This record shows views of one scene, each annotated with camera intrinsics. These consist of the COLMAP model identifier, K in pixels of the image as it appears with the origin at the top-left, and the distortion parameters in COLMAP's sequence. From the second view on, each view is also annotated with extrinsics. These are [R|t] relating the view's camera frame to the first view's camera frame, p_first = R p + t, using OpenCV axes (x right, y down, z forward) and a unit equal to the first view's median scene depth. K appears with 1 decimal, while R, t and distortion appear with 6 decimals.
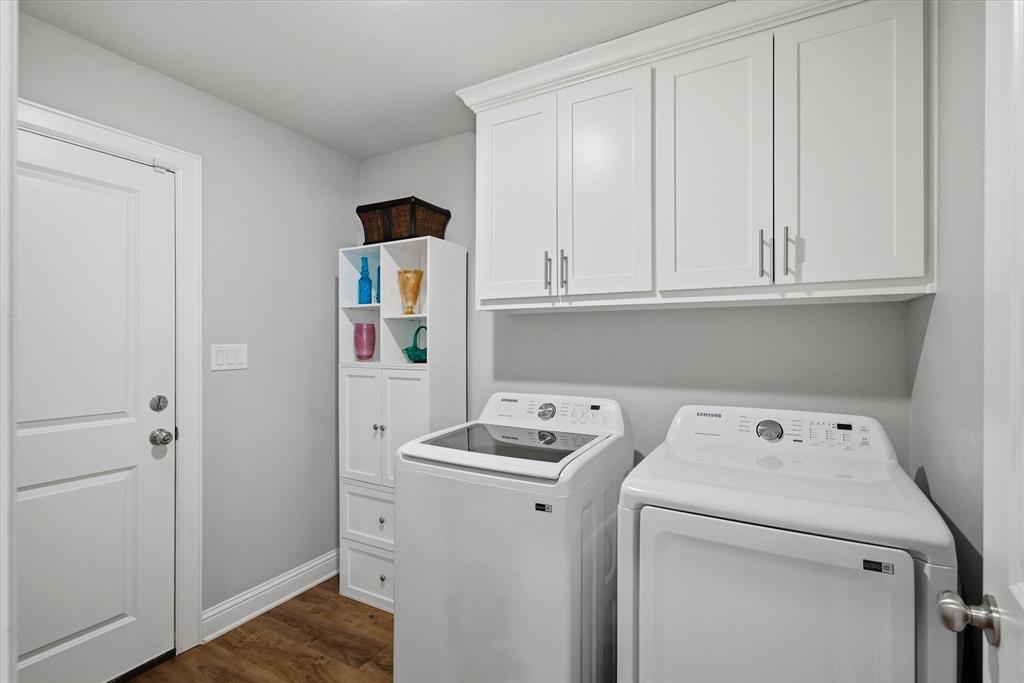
lens RADIAL K [[461.3, 0, 511.9], [0, 461.3, 345.4], [0, 0, 1]] dist [-0.001177, -0.000025]
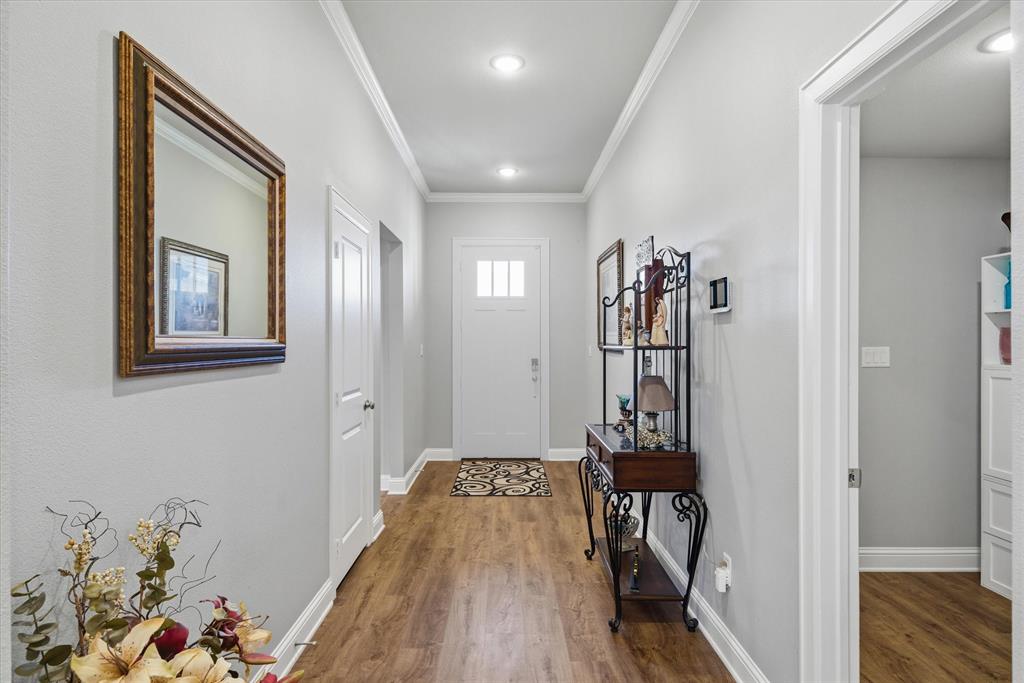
lens RADIAL K [[560.4, 0, 511.2], [0, 560.4, 343.7], [0, 0, 1]] dist [-0.001768, -0.000626]
pose [[0.486776, 0.004340, -0.873516, 0.219838], [0.000303, 0.999987, 0.005138, -0.018191], [0.873527, -0.002766, 0.486769, -0.563388]]
